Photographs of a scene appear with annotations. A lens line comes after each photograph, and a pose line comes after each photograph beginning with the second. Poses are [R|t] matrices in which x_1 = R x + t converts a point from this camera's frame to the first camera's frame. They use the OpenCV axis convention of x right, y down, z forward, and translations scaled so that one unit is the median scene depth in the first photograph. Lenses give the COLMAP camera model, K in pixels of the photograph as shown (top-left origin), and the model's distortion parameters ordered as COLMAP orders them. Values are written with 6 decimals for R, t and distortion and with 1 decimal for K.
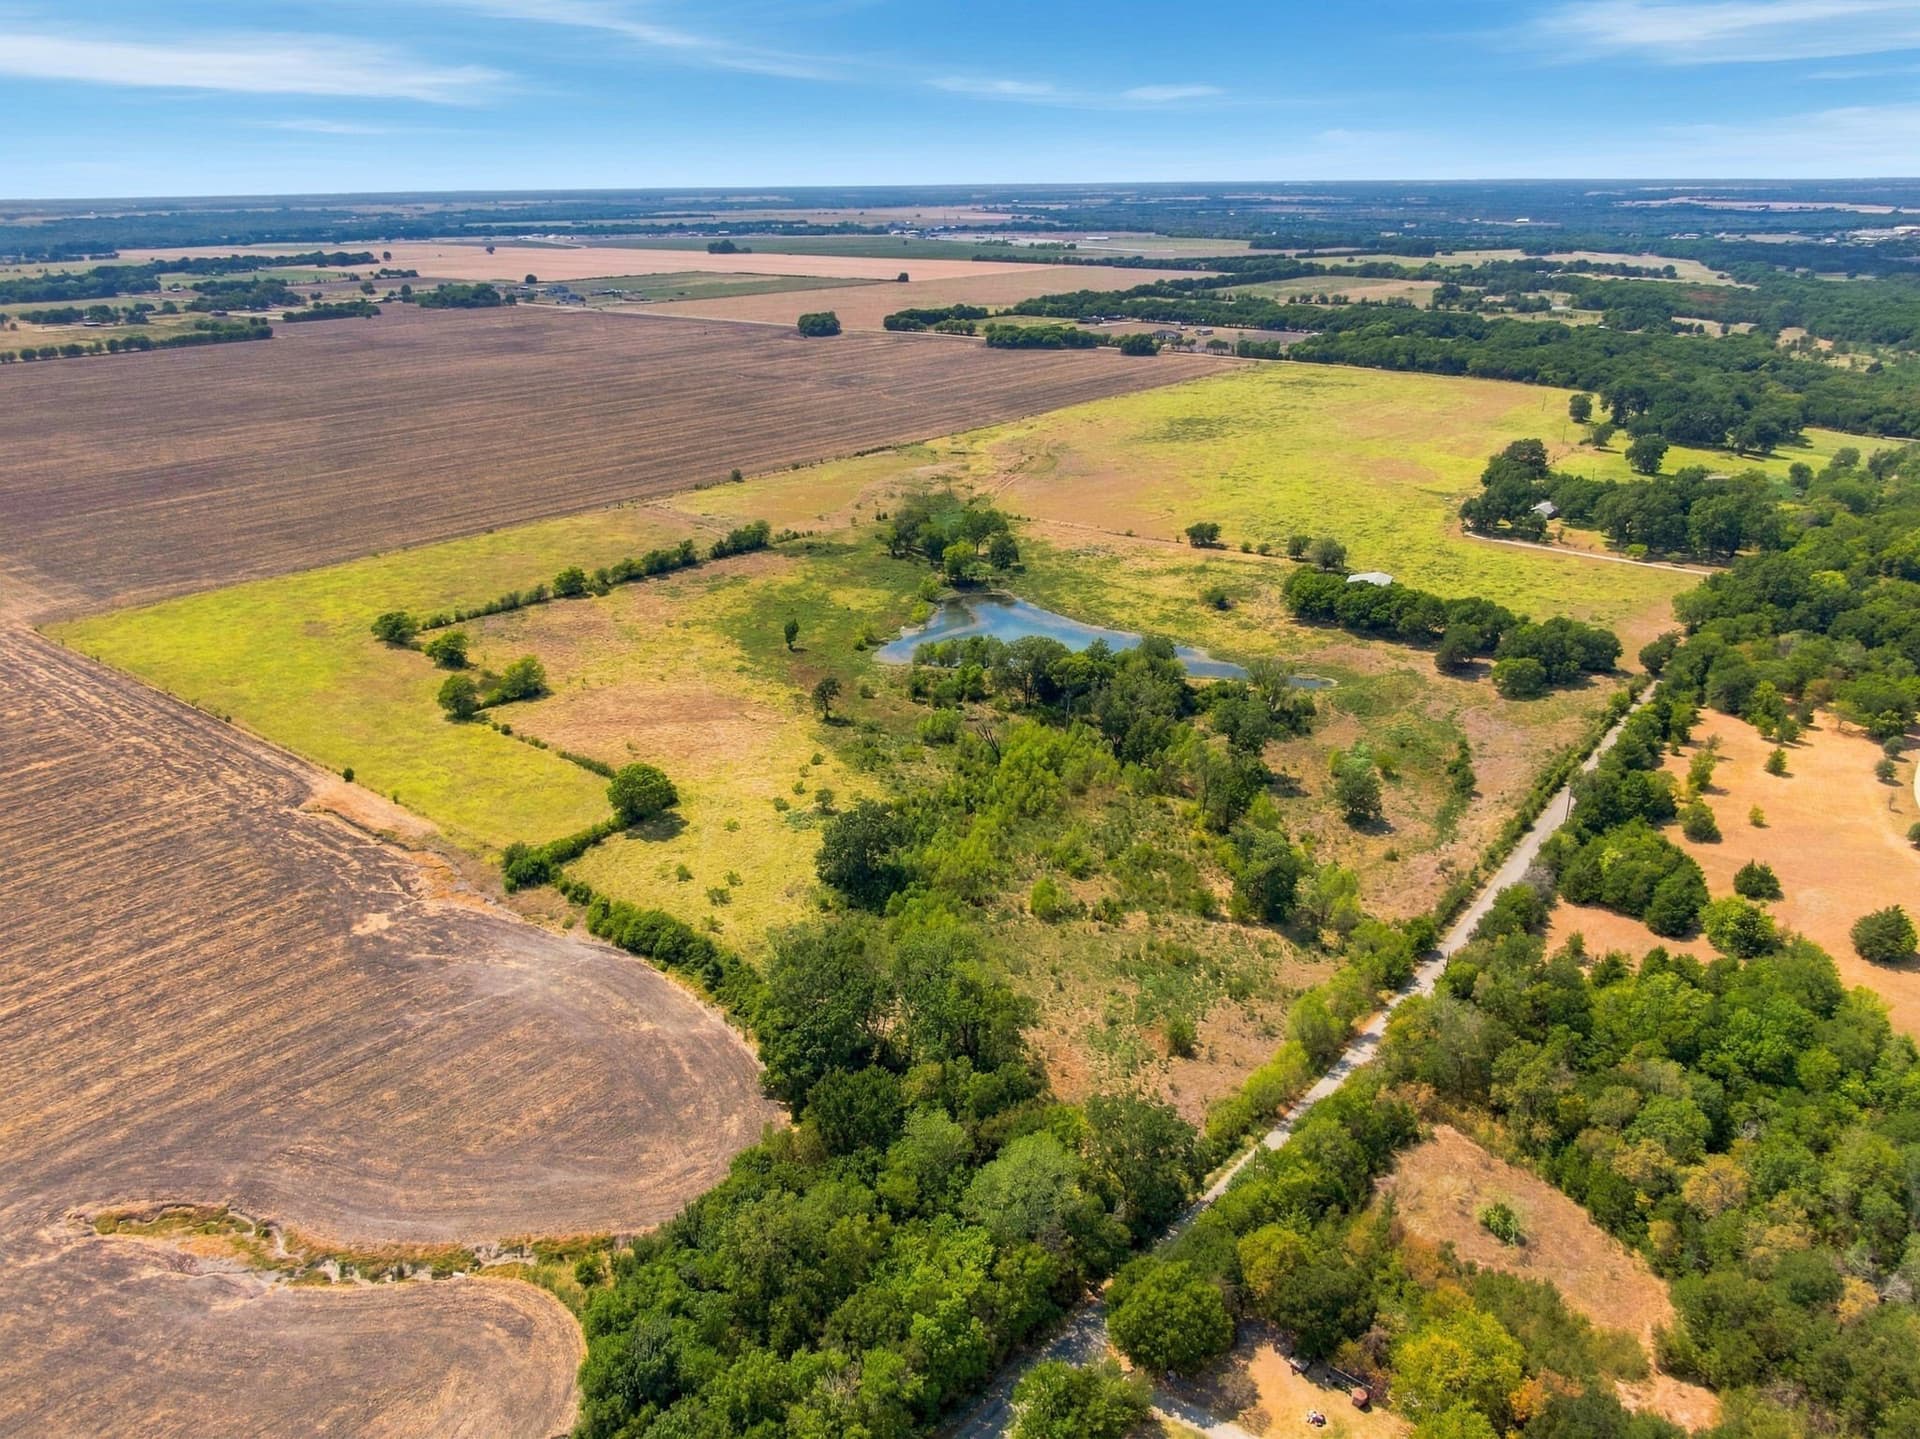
lens RADIAL K [[1370.6, 0, 957.7], [0, 1370.6, 724.9], [0, 0, 1]] dist [0.035612, -0.062548]
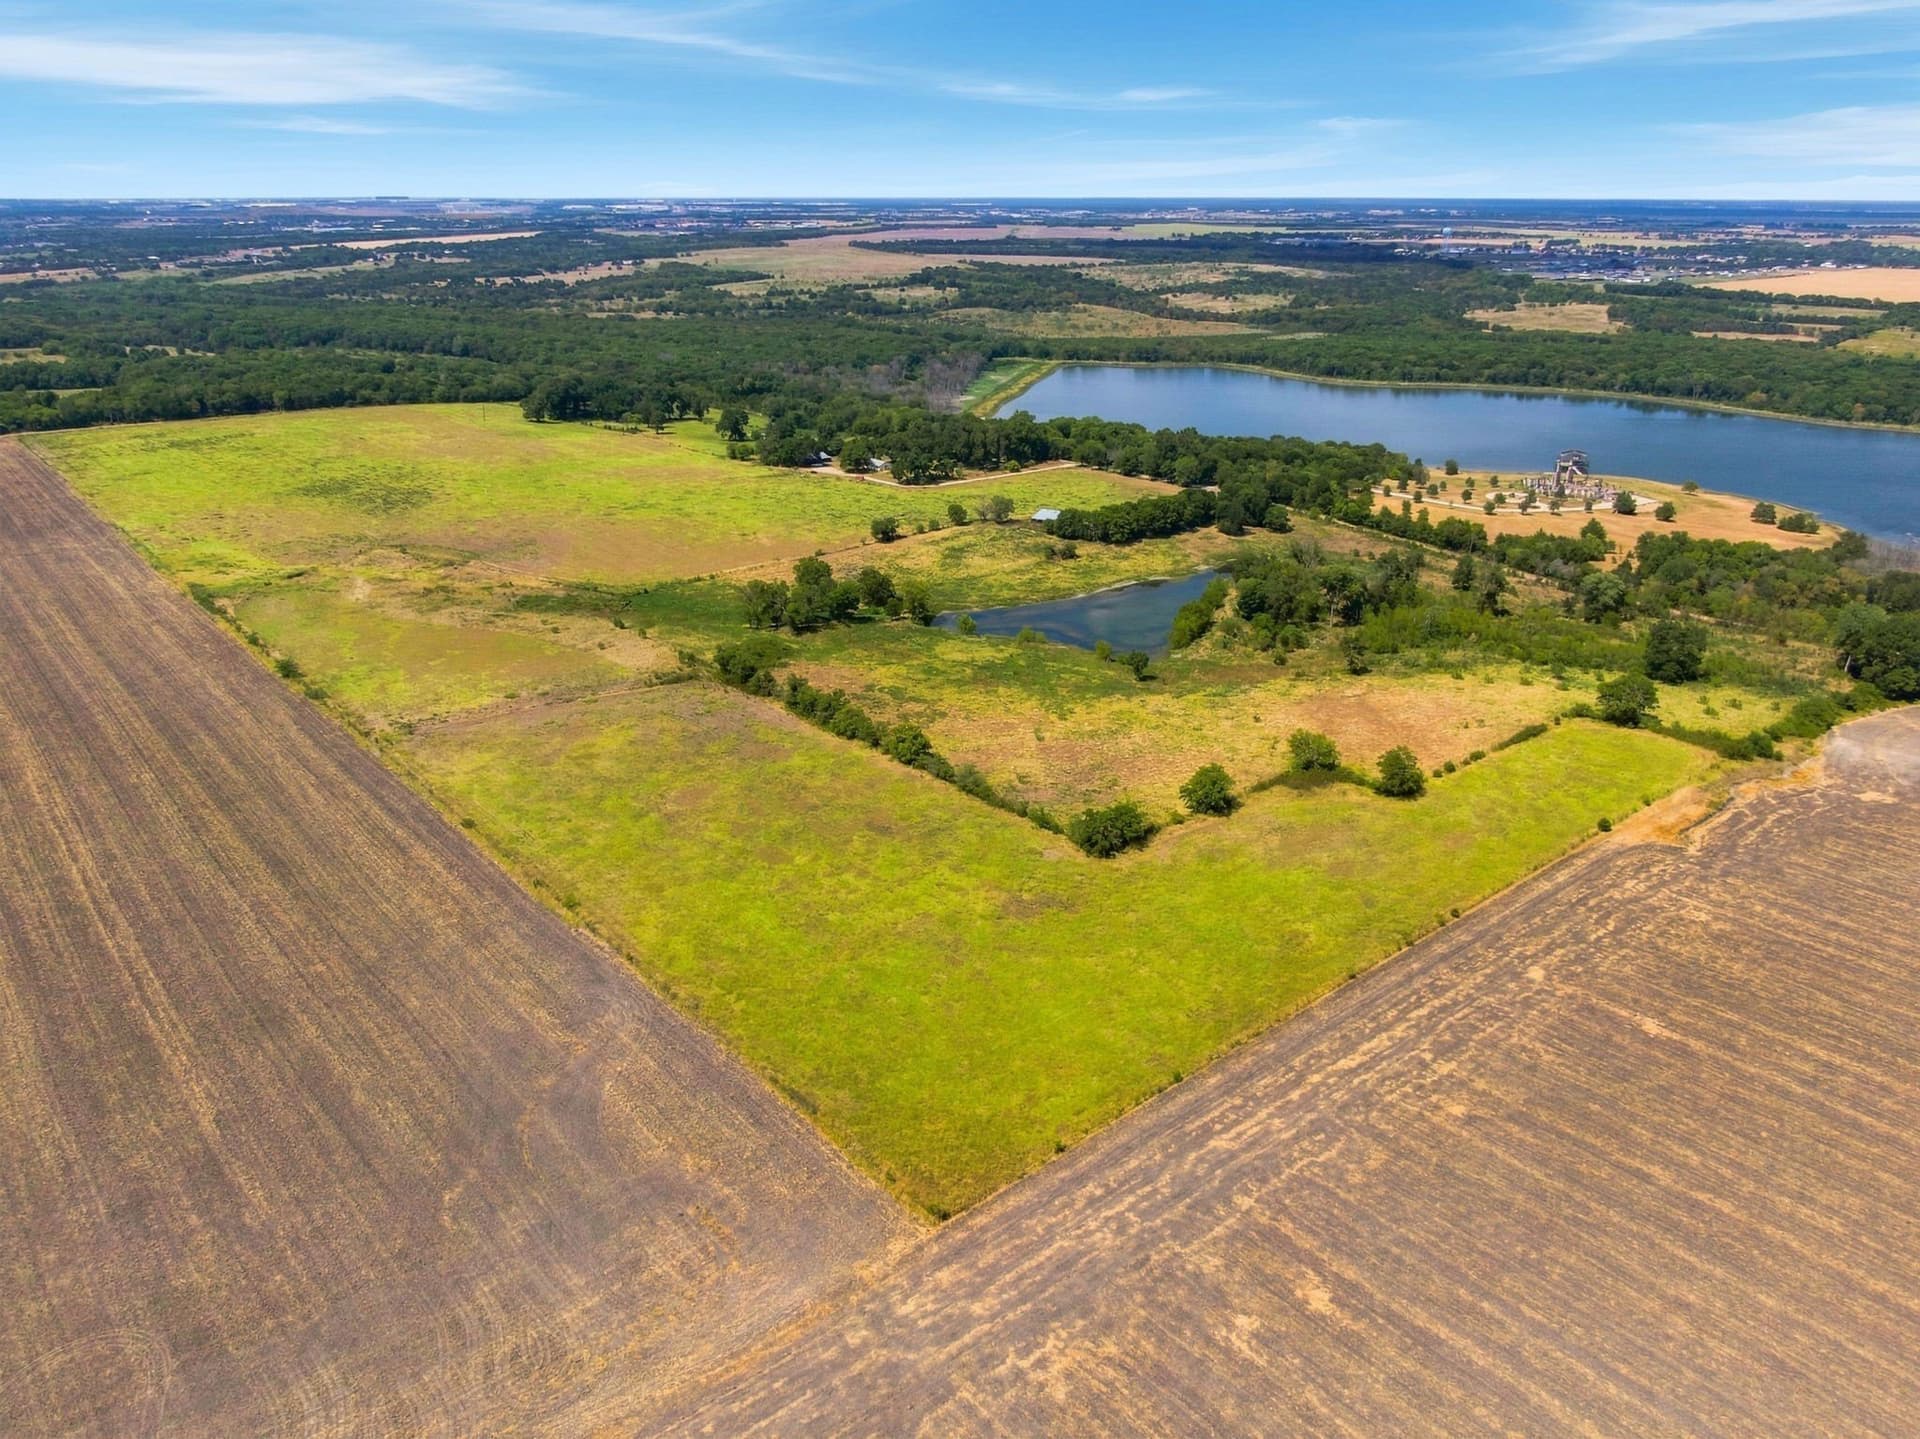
lens RADIAL K [[1370.6, 0, 957.7], [0, 1370.6, 724.9], [0, 0, 1]] dist [0.035612, -0.062548]
pose [[0.188289, -0.347119, 0.918725, -1.063975], [0.359756, 0.894814, 0.264354, -0.335923], [-0.913851, 0.280742, 0.293362, 0.867628]]
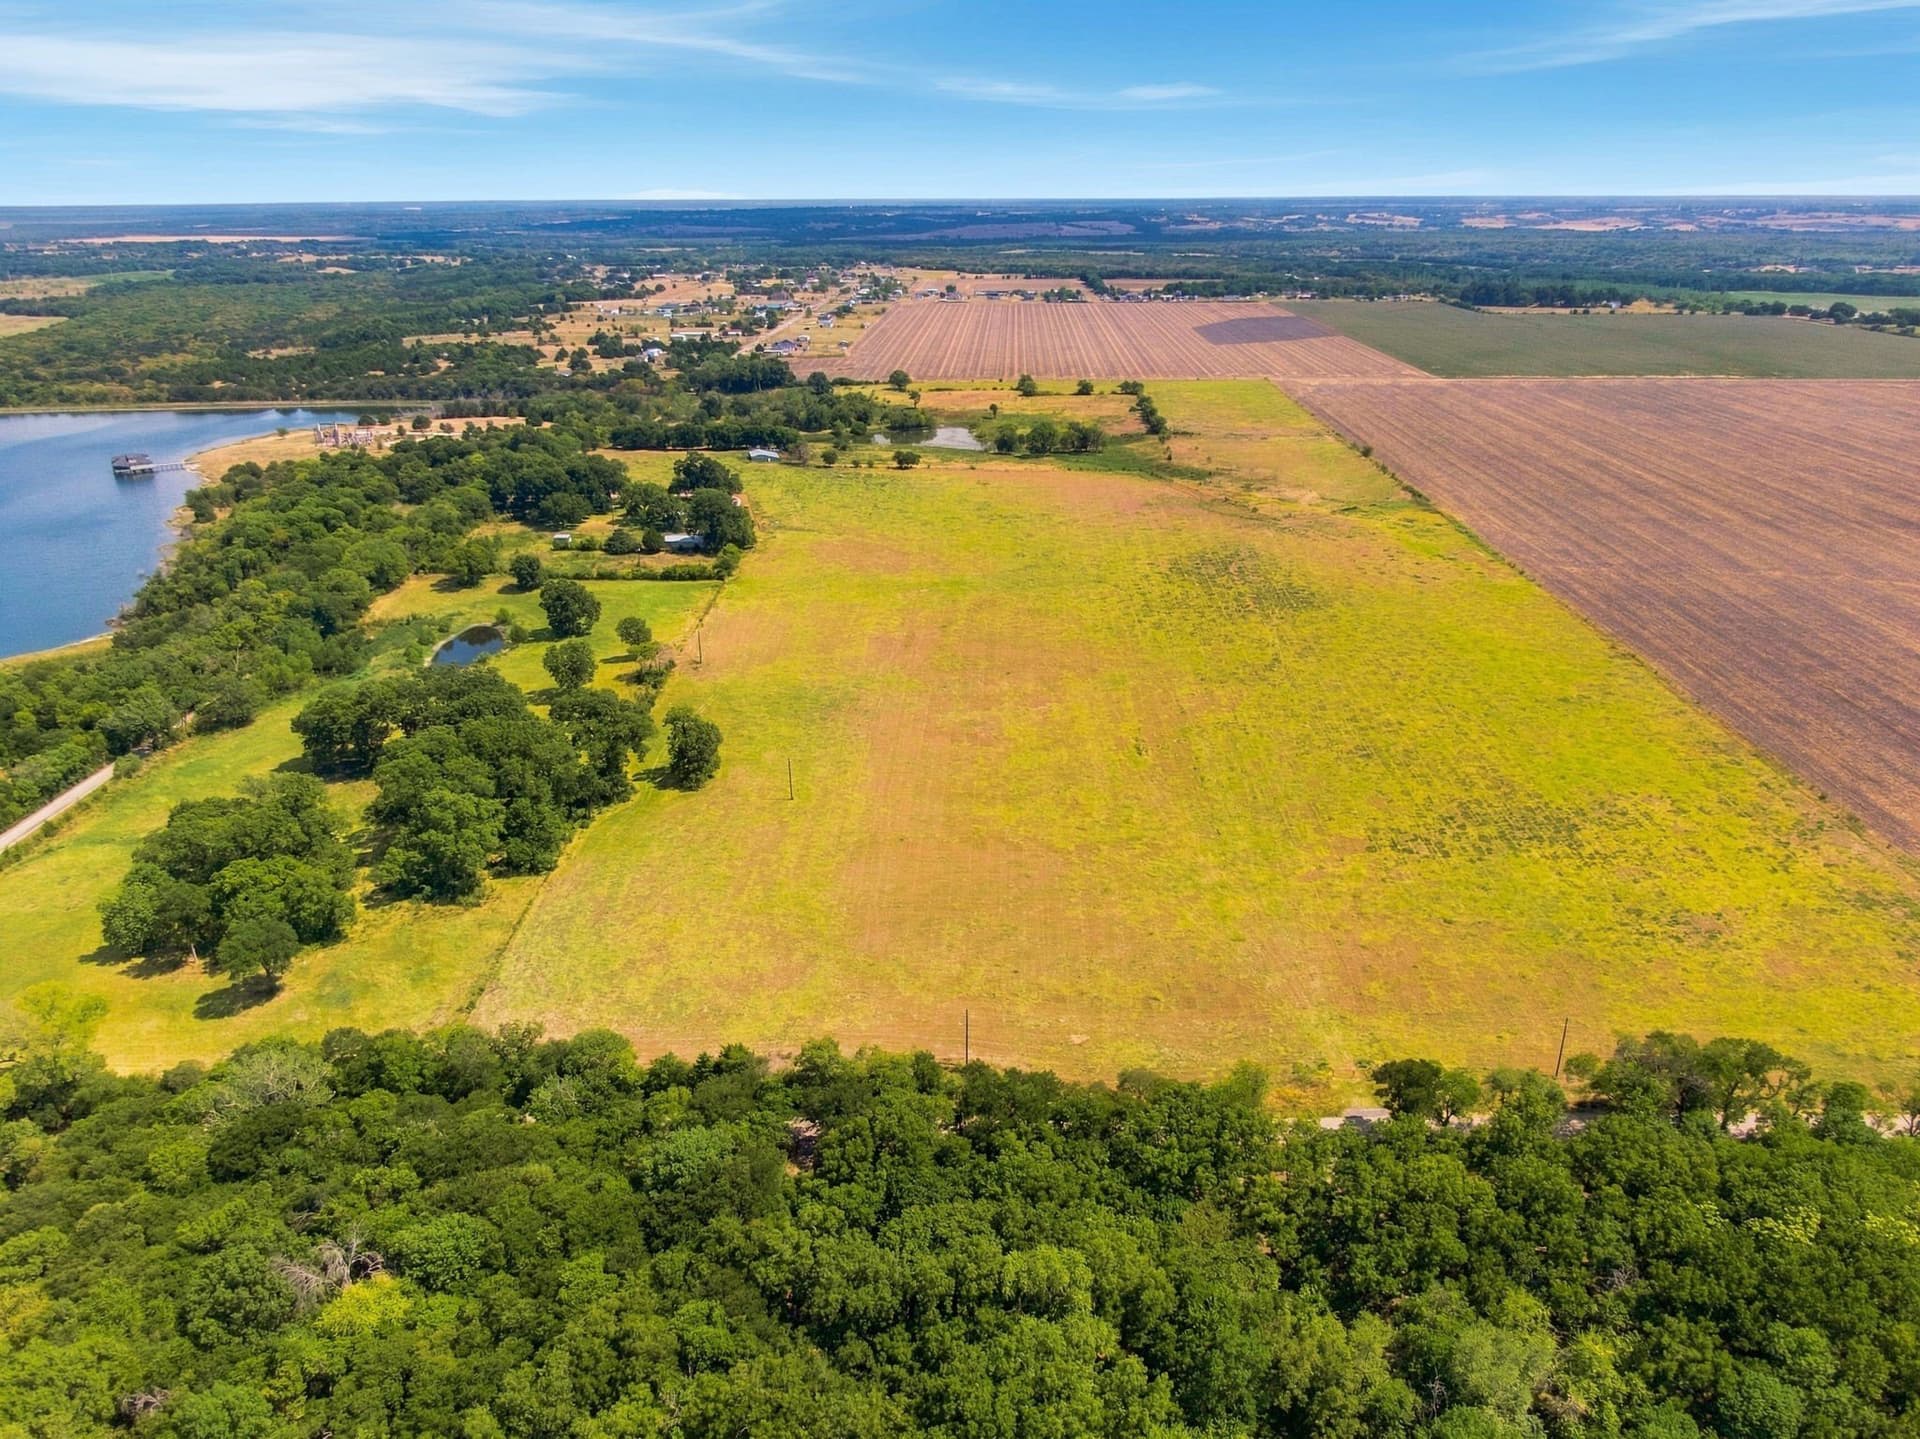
lens RADIAL K [[1370.6, 0, 957.7], [0, 1370.6, 724.9], [0, 0, 1]] dist [0.035612, -0.062548]
pose [[-0.796367, 0.233242, -0.558031, 1.184617], [-0.210144, 0.758458, 0.616912, -0.973553], [0.567133, 0.608556, -0.554996, 2.431653]]
